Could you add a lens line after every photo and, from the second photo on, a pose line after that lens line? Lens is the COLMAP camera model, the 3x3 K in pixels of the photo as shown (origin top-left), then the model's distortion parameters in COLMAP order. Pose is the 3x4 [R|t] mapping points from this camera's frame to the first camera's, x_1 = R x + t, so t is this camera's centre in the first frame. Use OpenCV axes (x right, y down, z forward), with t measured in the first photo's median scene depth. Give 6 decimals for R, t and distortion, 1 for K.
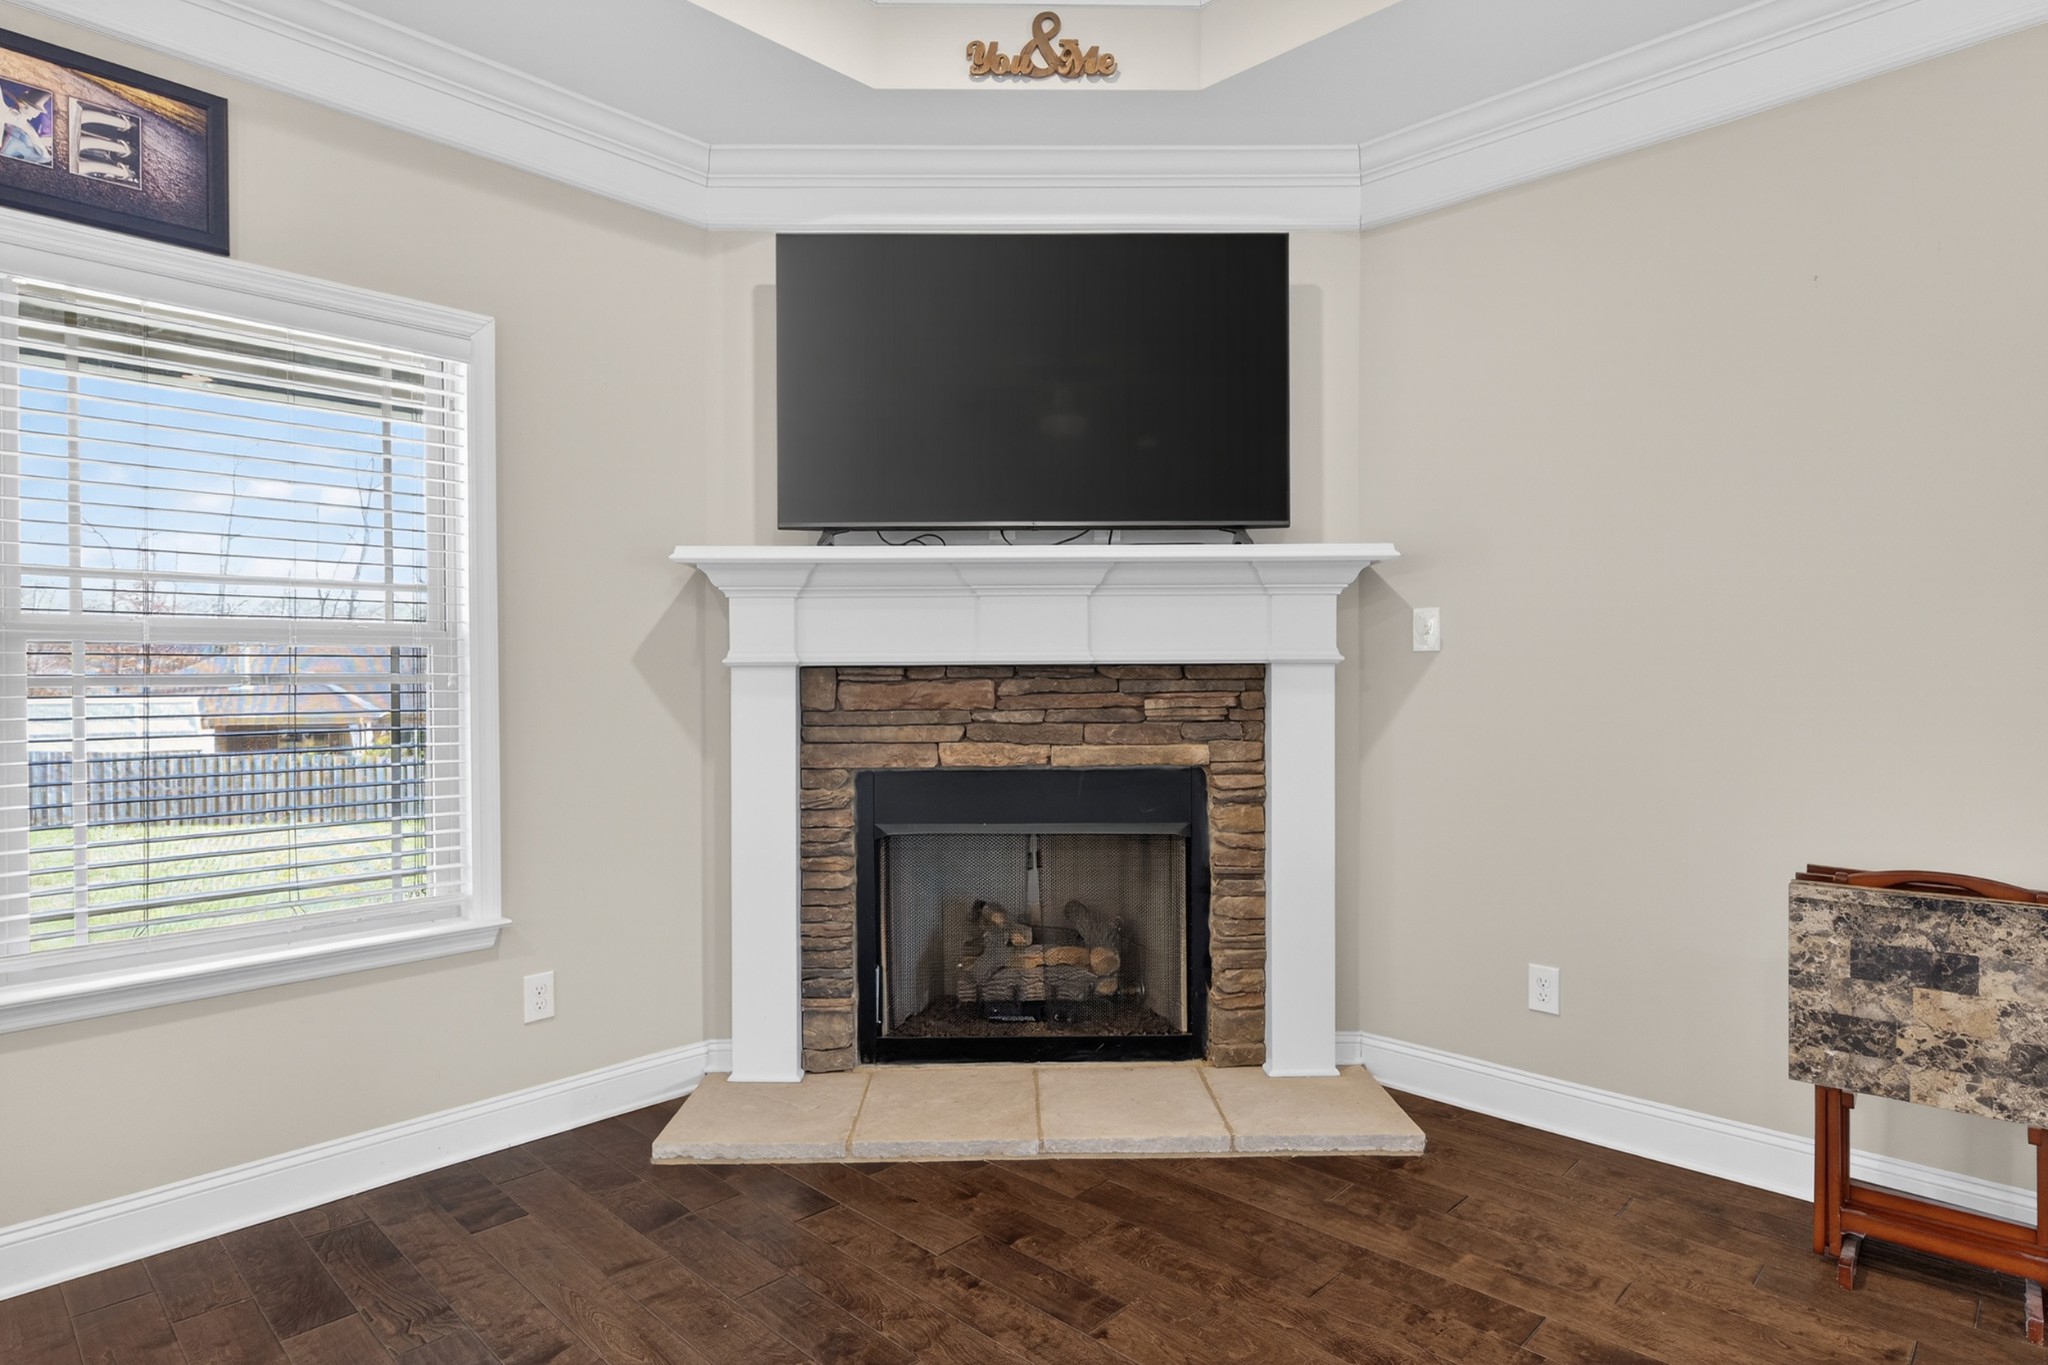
lens RADIAL K [[1054.8, 0, 1009.5], [0, 1054.8, 689.5], [0, 0, 1]] dist [-0.000608, -0.000223]
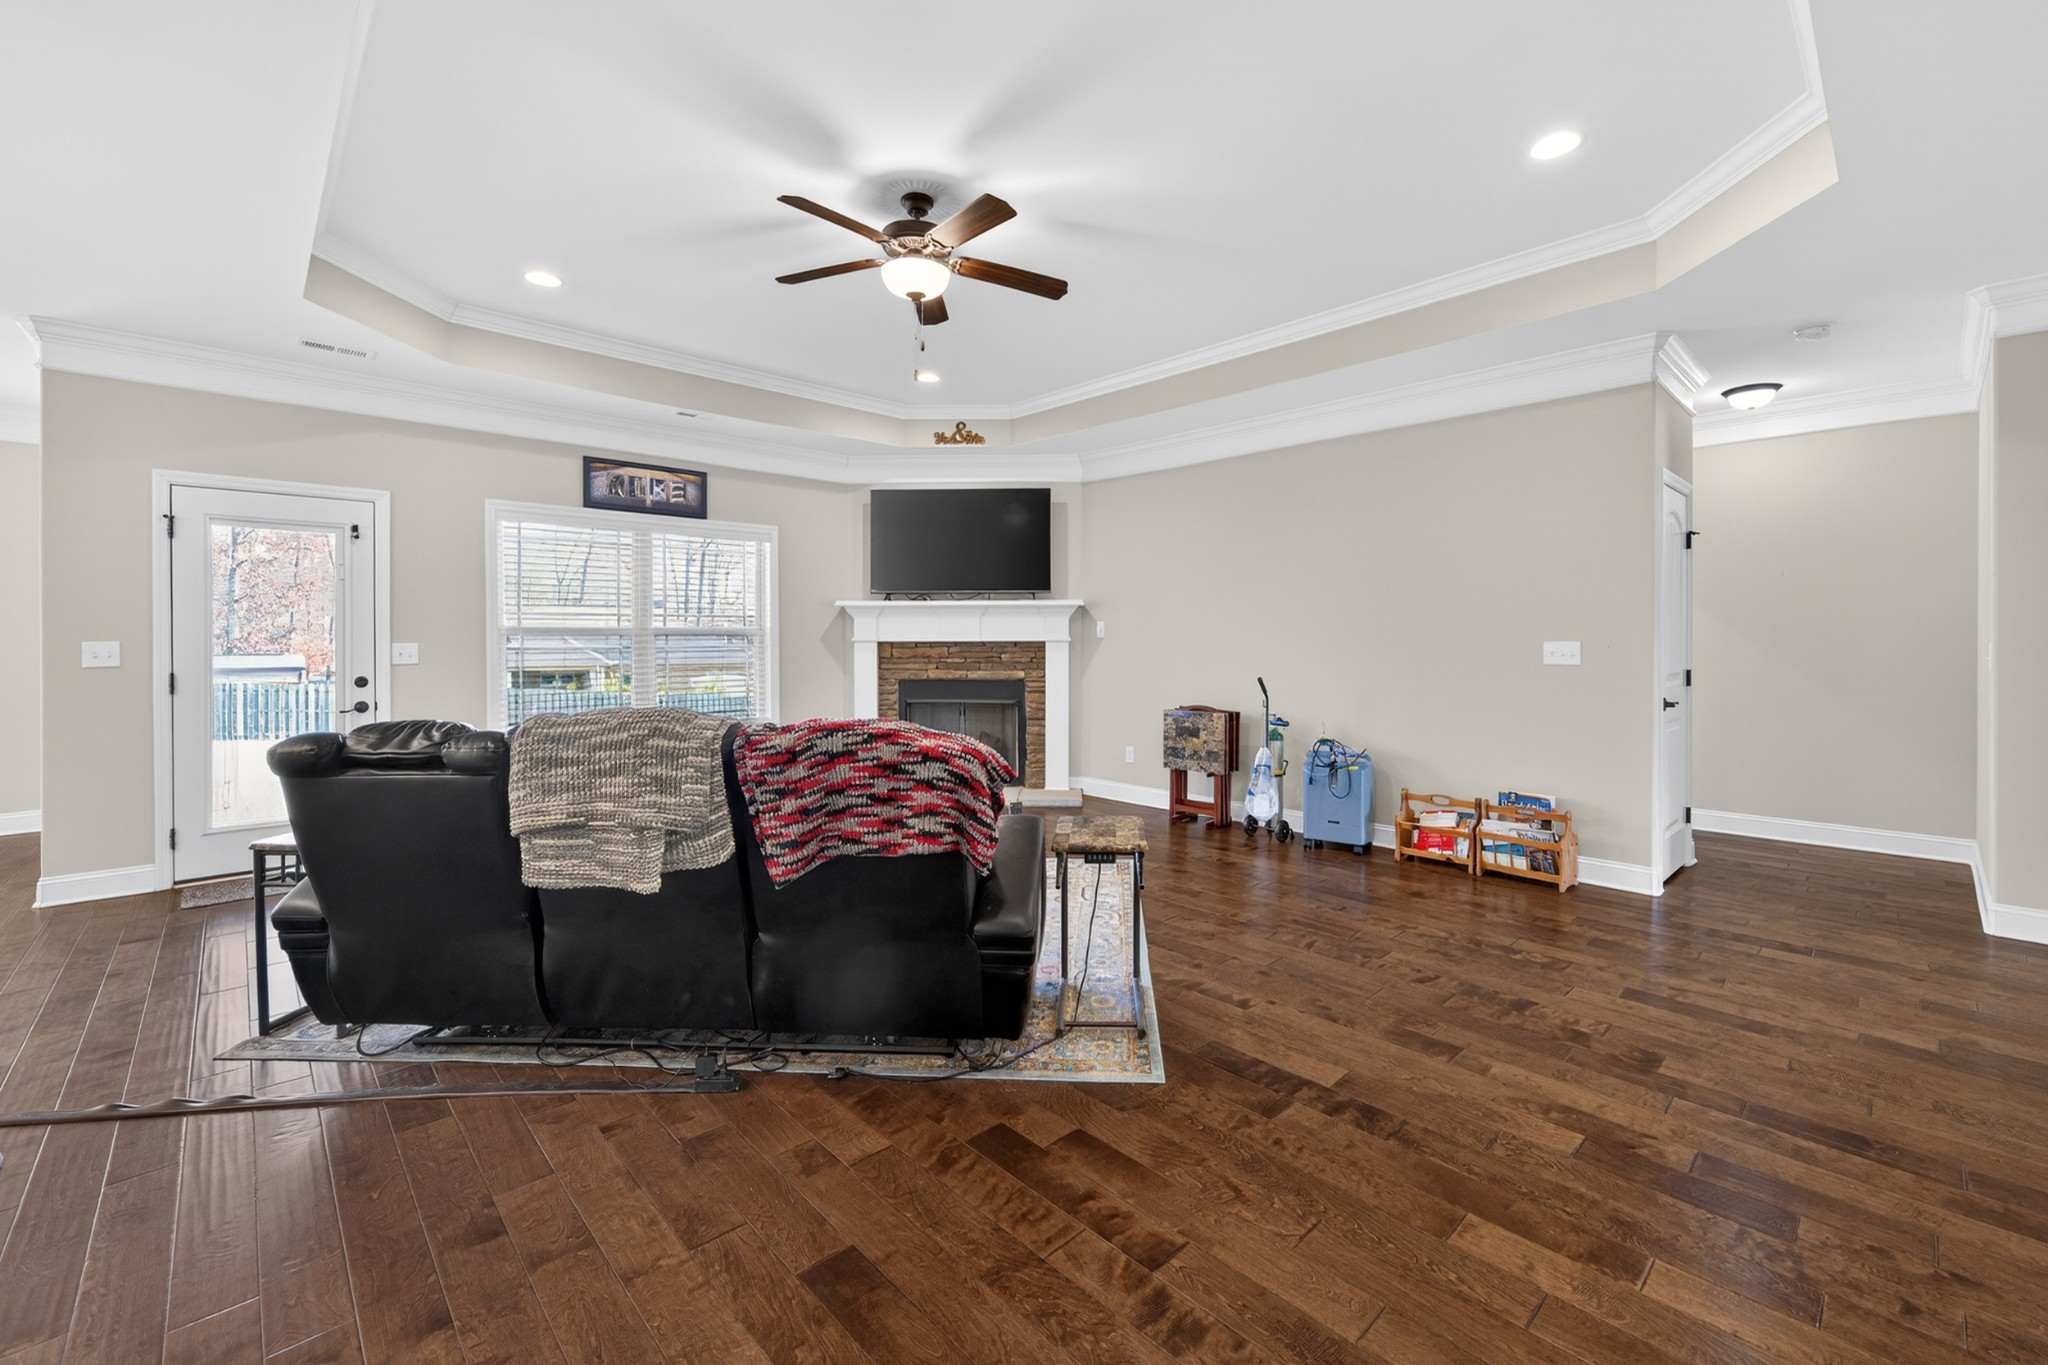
lens RADIAL K [[827.8, 0, 1017.2], [0, 827.8, 669.7], [0, 0, 1]] dist [-0.000573, -0.000006]
pose [[0.998692, 0.008485, -0.050420, 0.283453], [-0.007229, 0.999661, 0.025030, -0.005850], [0.050615, -0.024633, 0.998414, -1.189788]]
